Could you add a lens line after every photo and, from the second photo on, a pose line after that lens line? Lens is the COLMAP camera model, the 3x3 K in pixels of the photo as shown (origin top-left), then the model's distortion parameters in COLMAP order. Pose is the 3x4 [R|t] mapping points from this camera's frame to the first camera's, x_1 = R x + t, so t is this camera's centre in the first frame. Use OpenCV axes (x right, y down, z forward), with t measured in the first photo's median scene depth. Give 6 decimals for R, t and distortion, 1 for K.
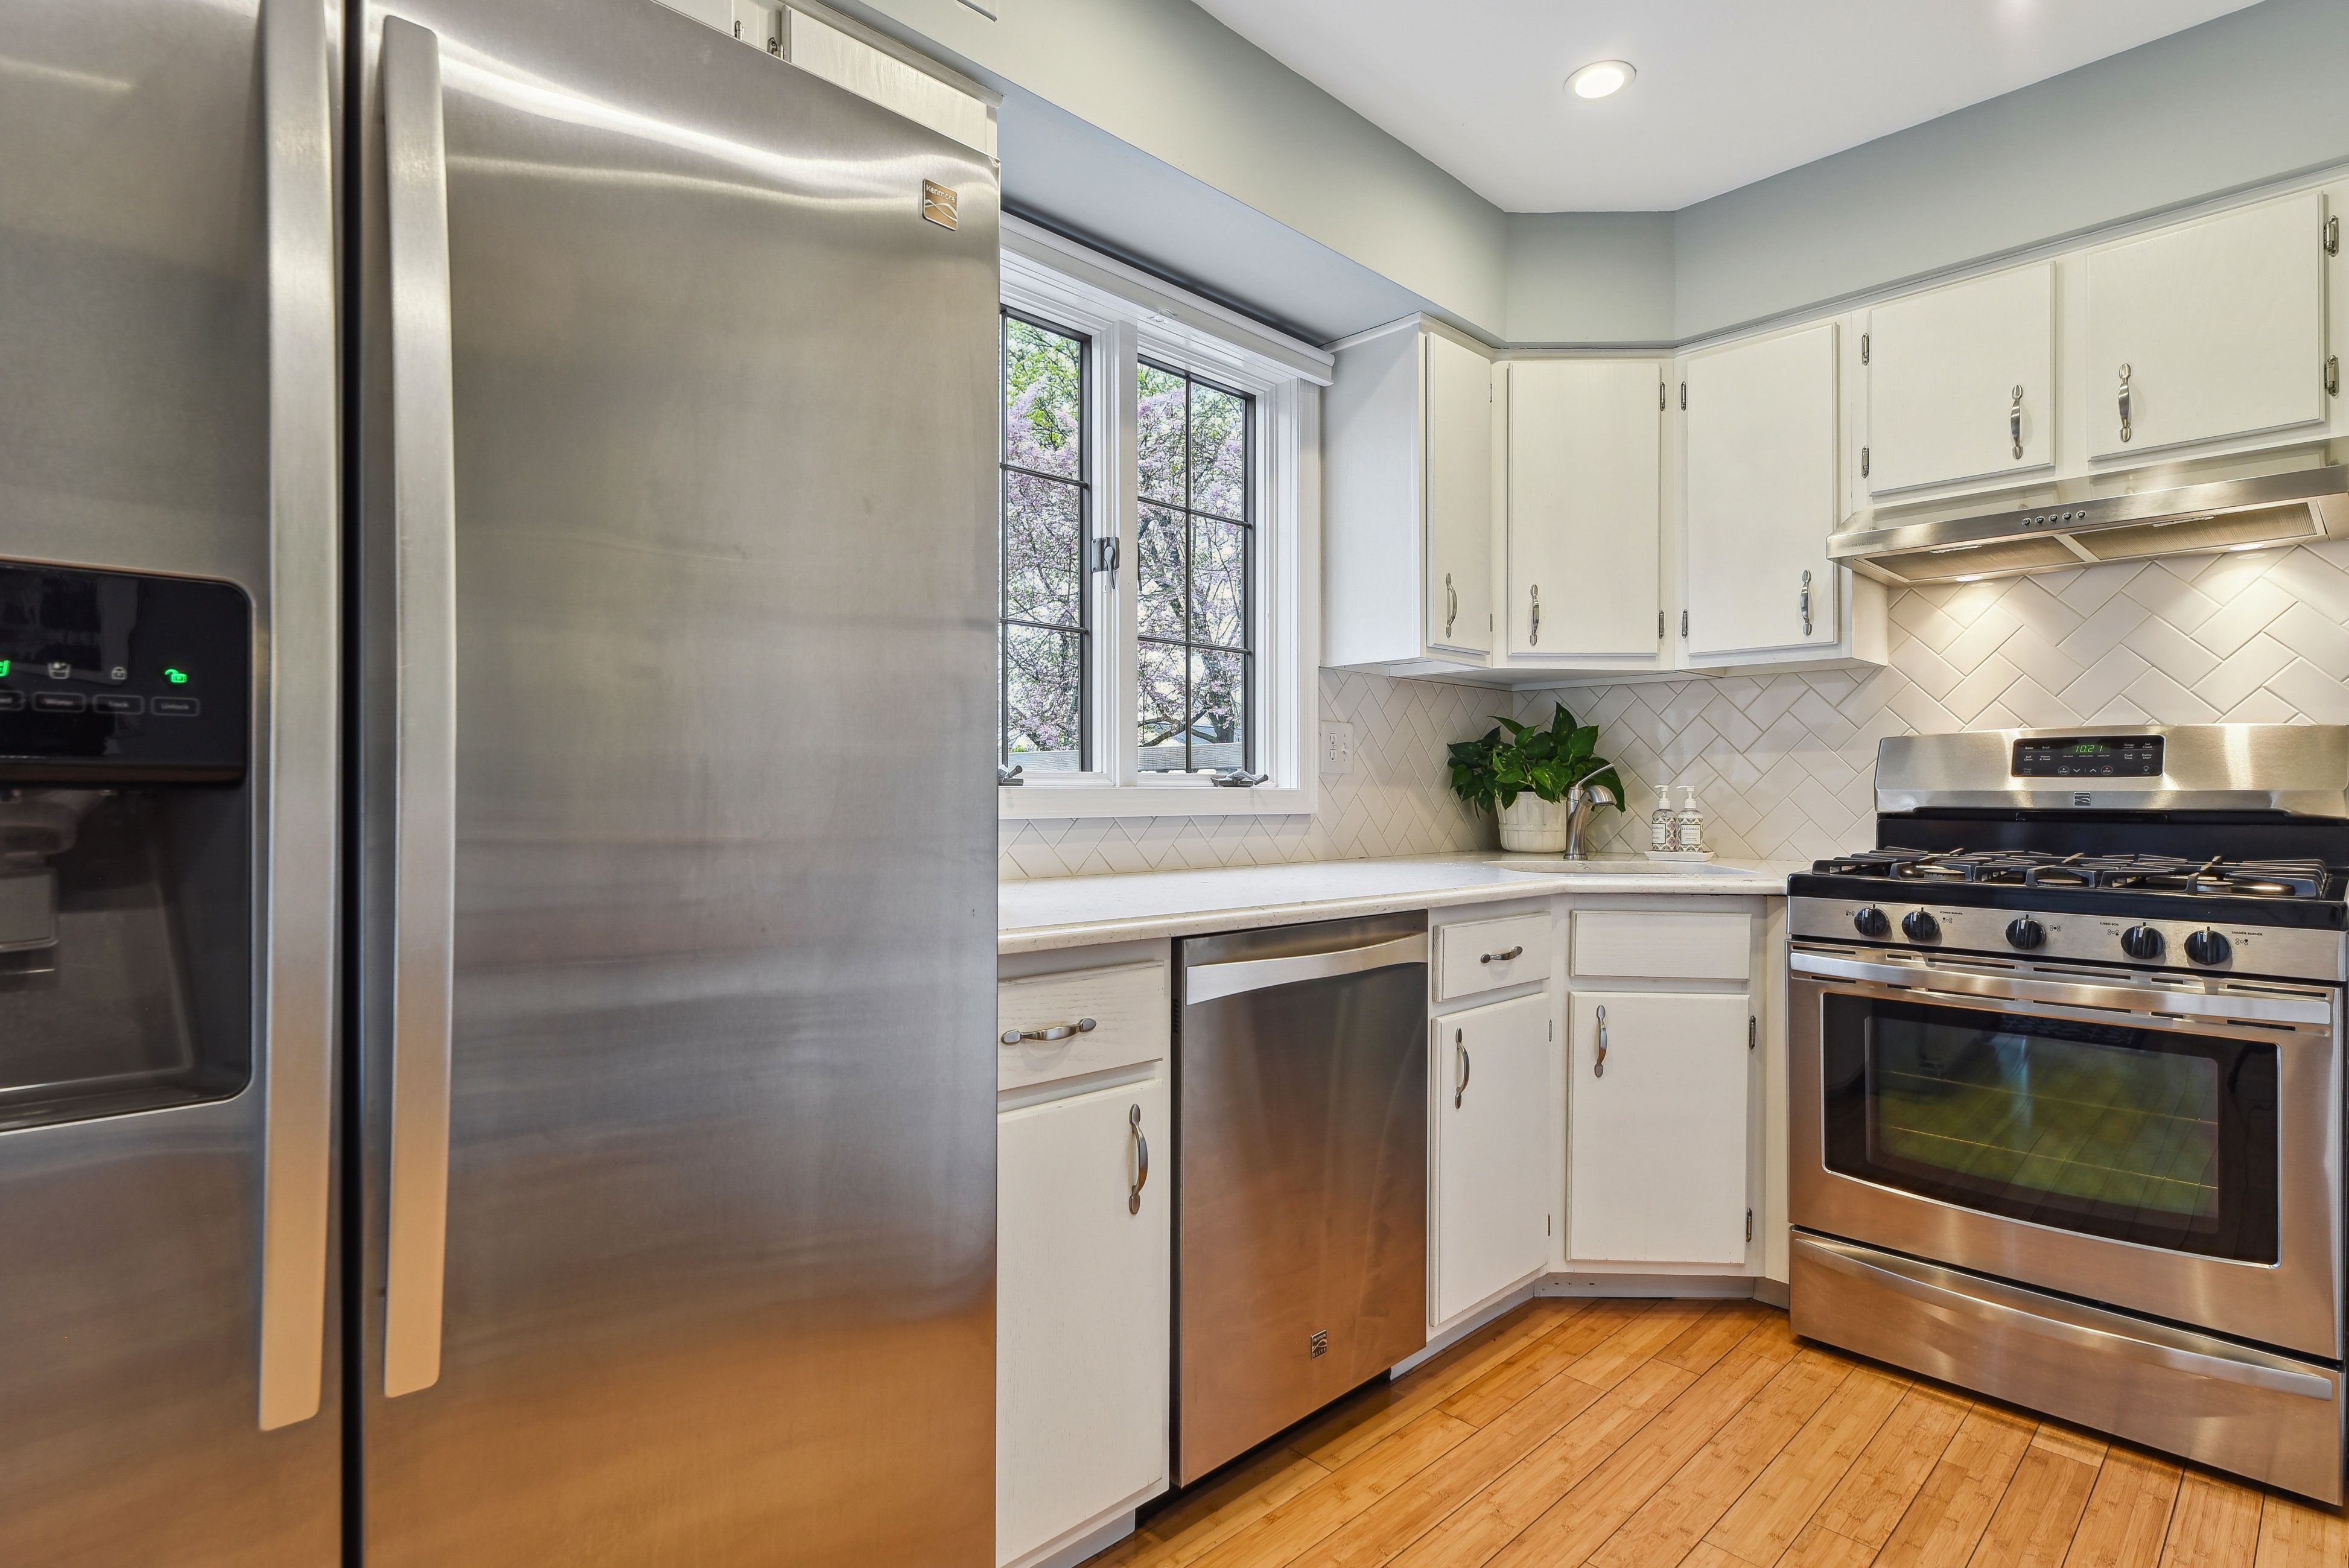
lens RADIAL K [[1152.0, 0, 1183.8], [0, 1152.0, 789.4], [0, 0, 1]] dist [0.001672, -0.001757]
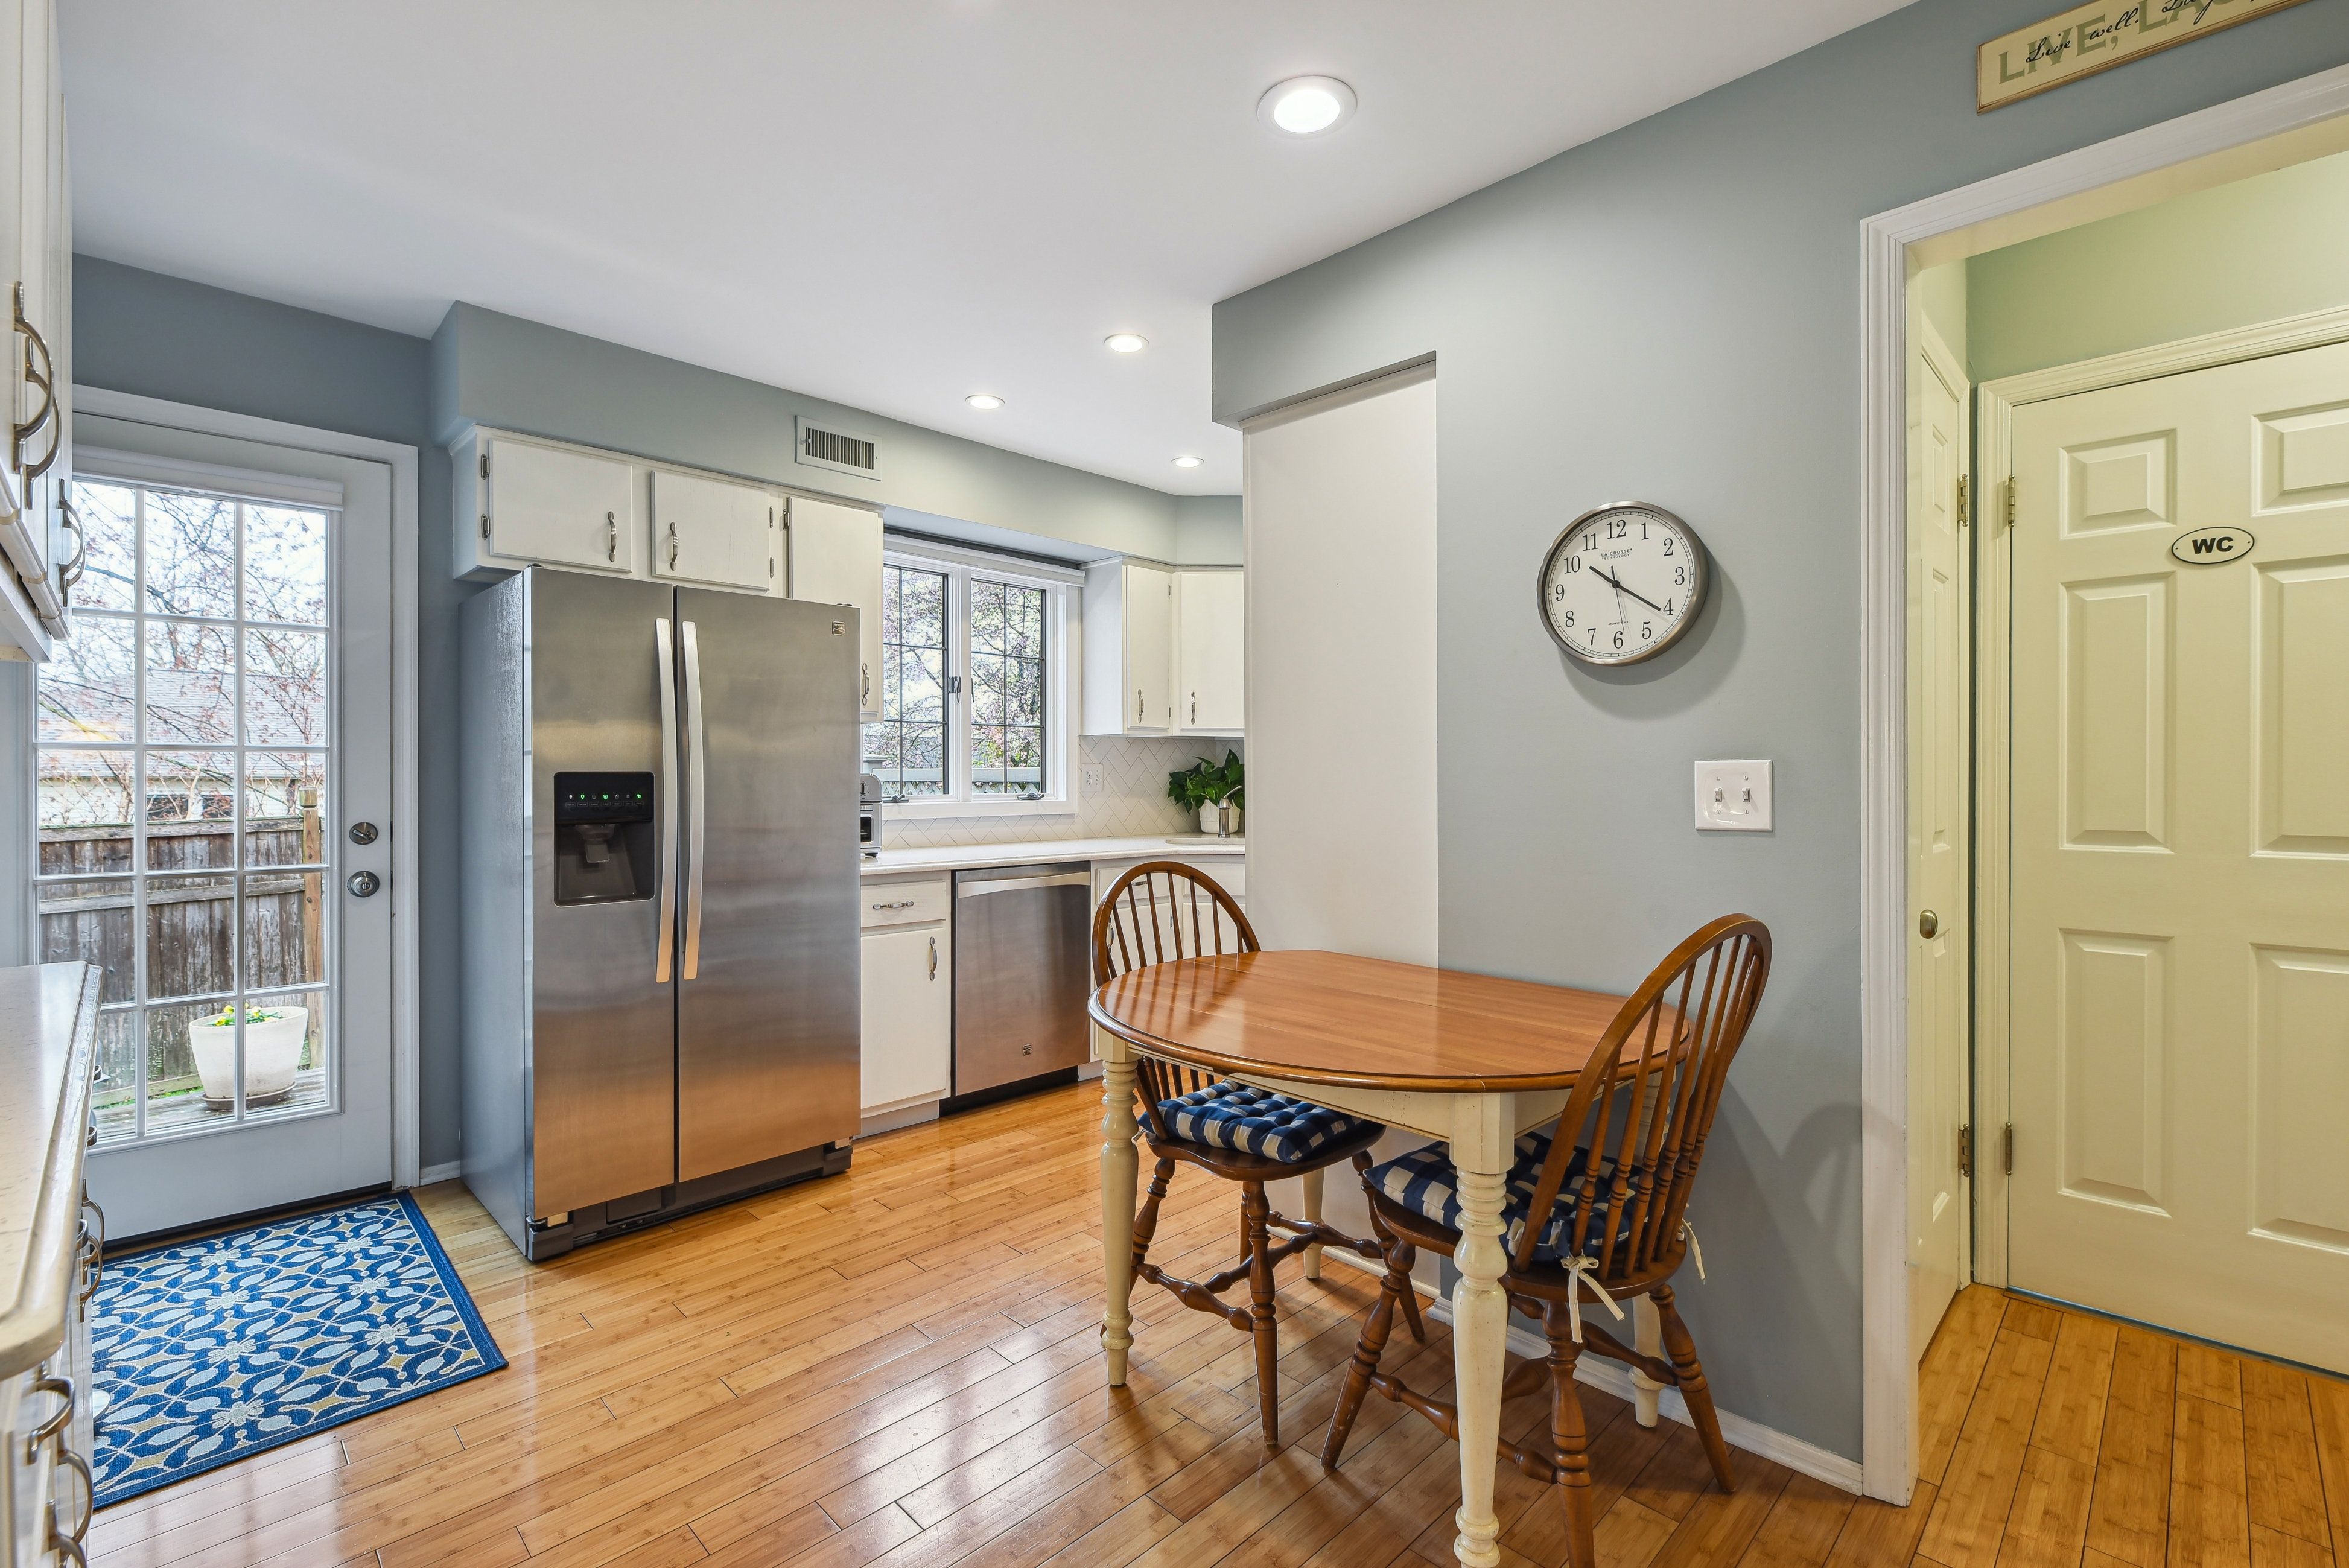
lens RADIAL K [[1059.9, 0, 1178.3], [0, 1059.9, 774.3], [0, 0, 1]] dist [-0.010856, -0.000932]
pose [[0.999978, -0.001455, 0.006474, 0.291060], [0.001436, 0.999995, 0.002932, -0.051553], [-0.006478, -0.002922, 0.999975, -0.794590]]
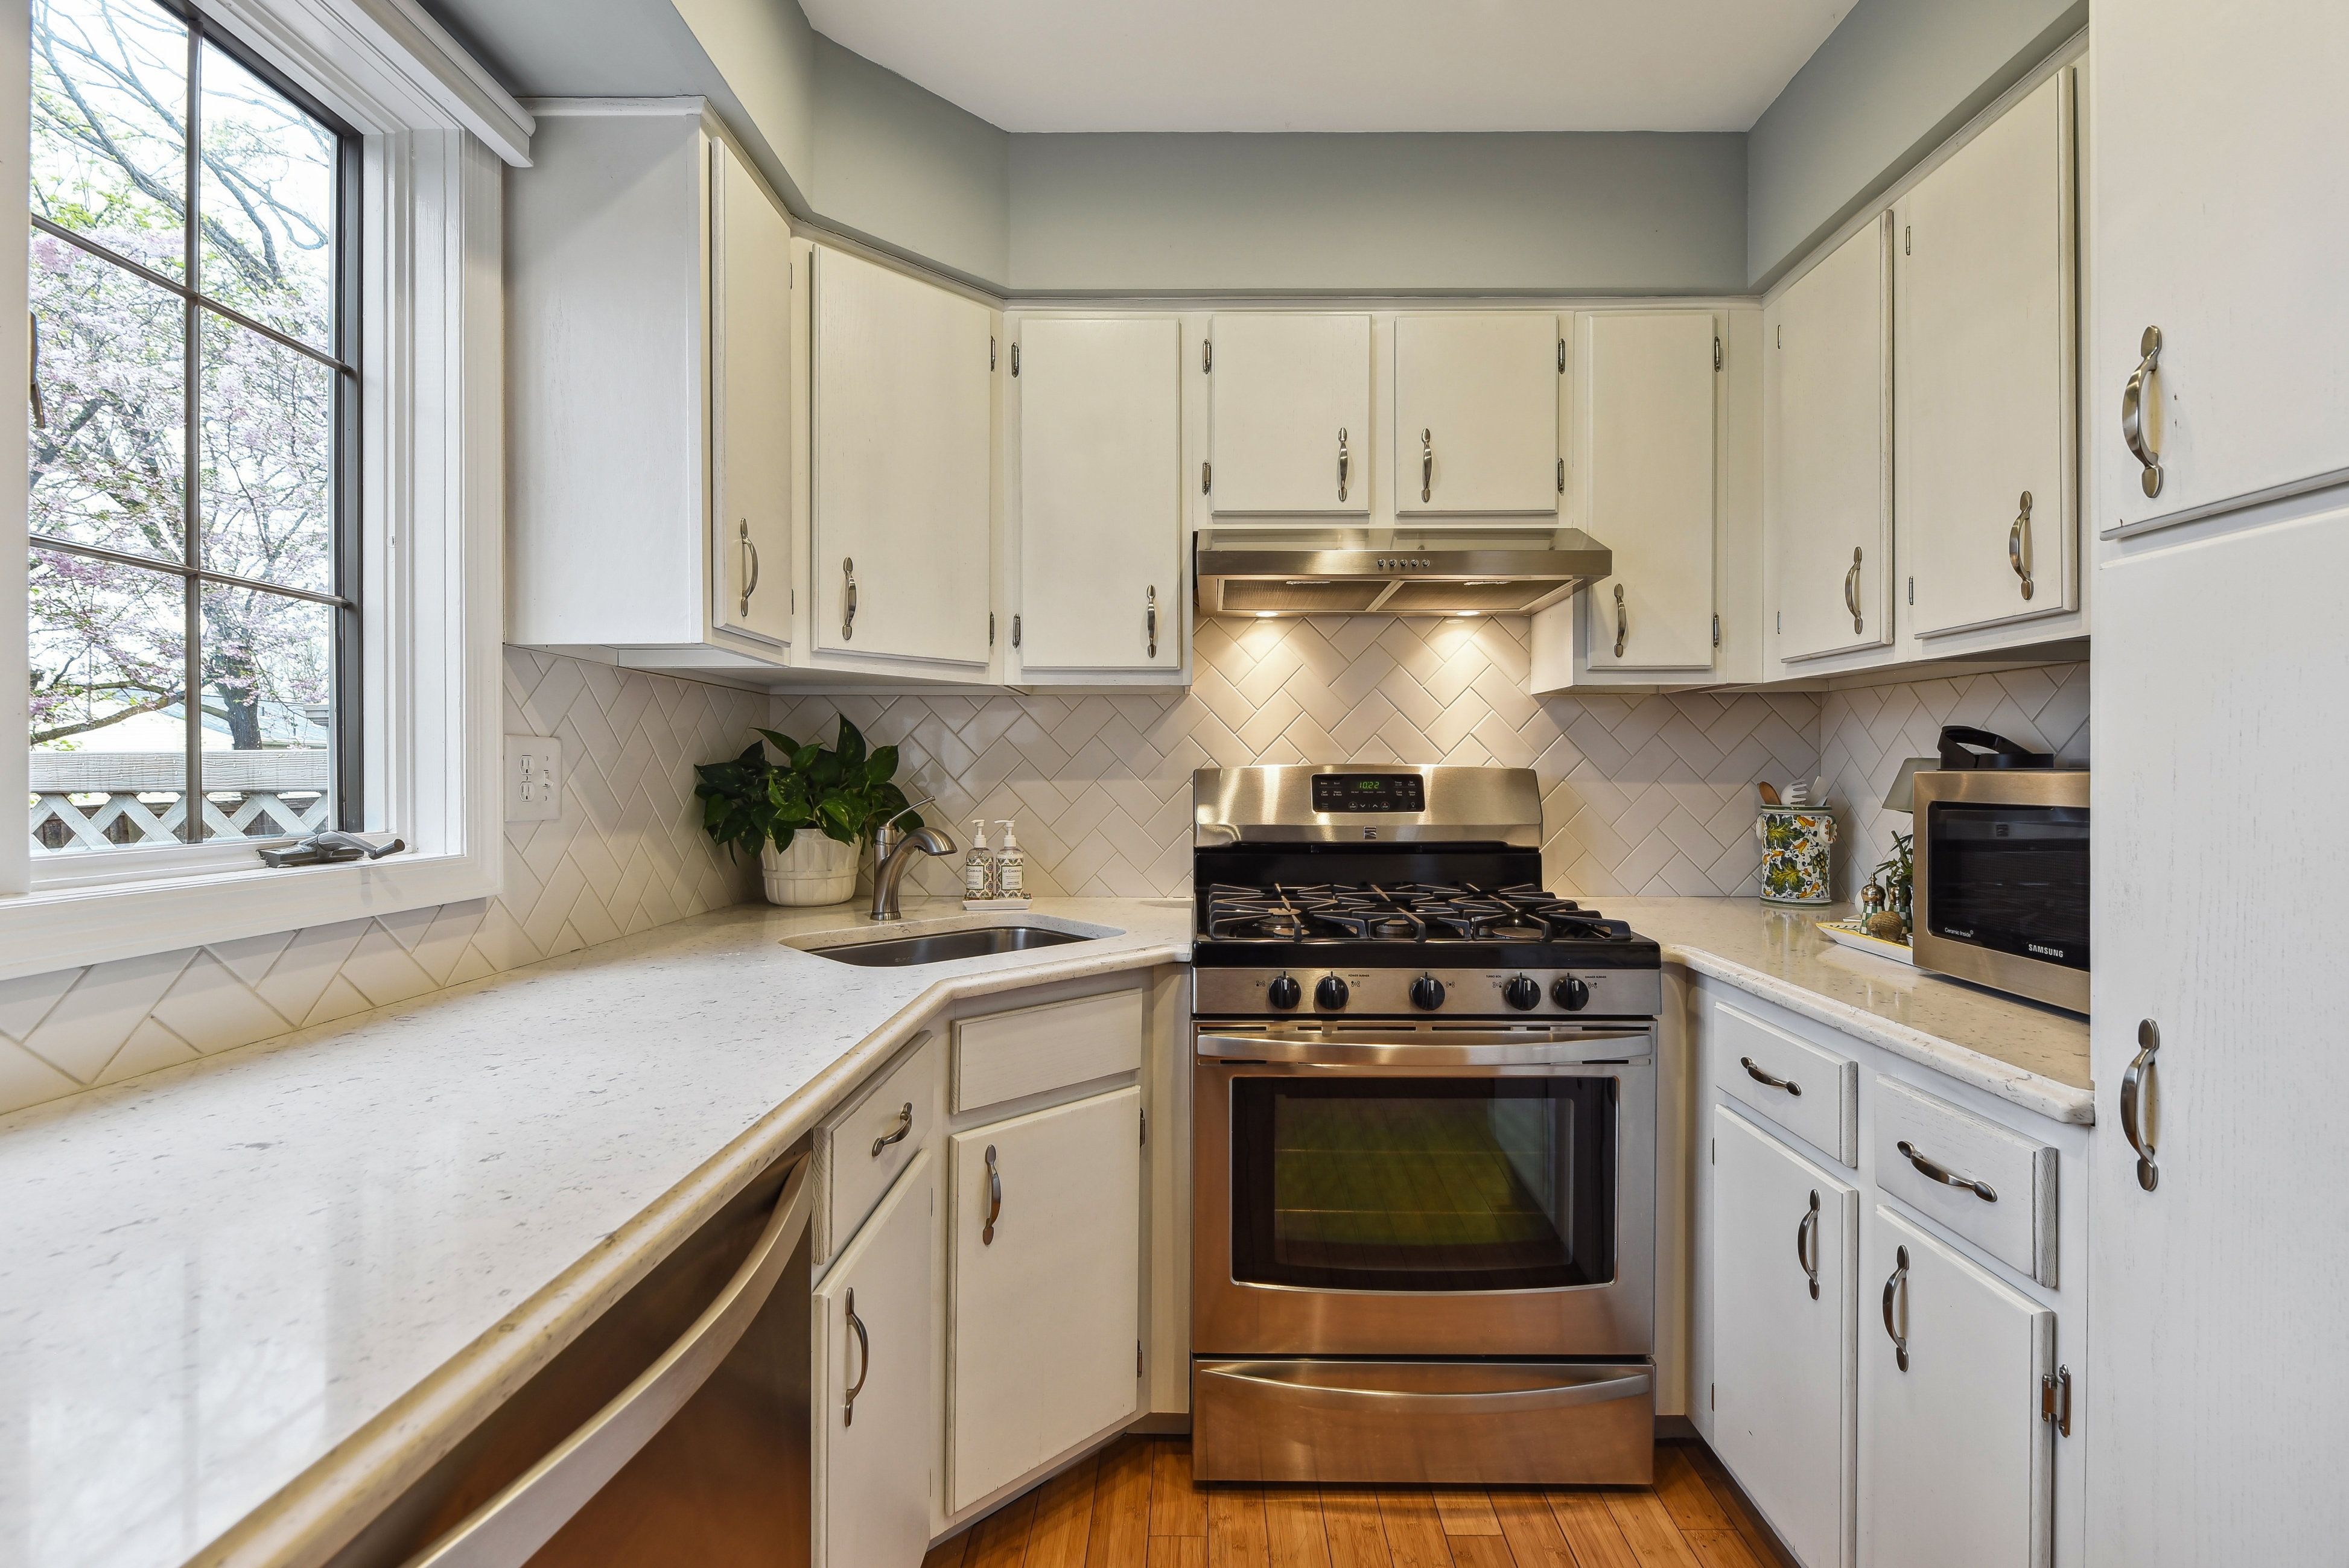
lens RADIAL K [[1009.0, 0, 1182.4], [0, 1009.0, 774.7], [0, 0, 1]] dist [-0.002180, -0.001088]
pose [[0.703795, -0.002655, 0.710399, -0.003873], [-0.000055, 0.999993, 0.003793, -0.044873], [-0.710403, -0.002709, 0.703789, 0.427173]]
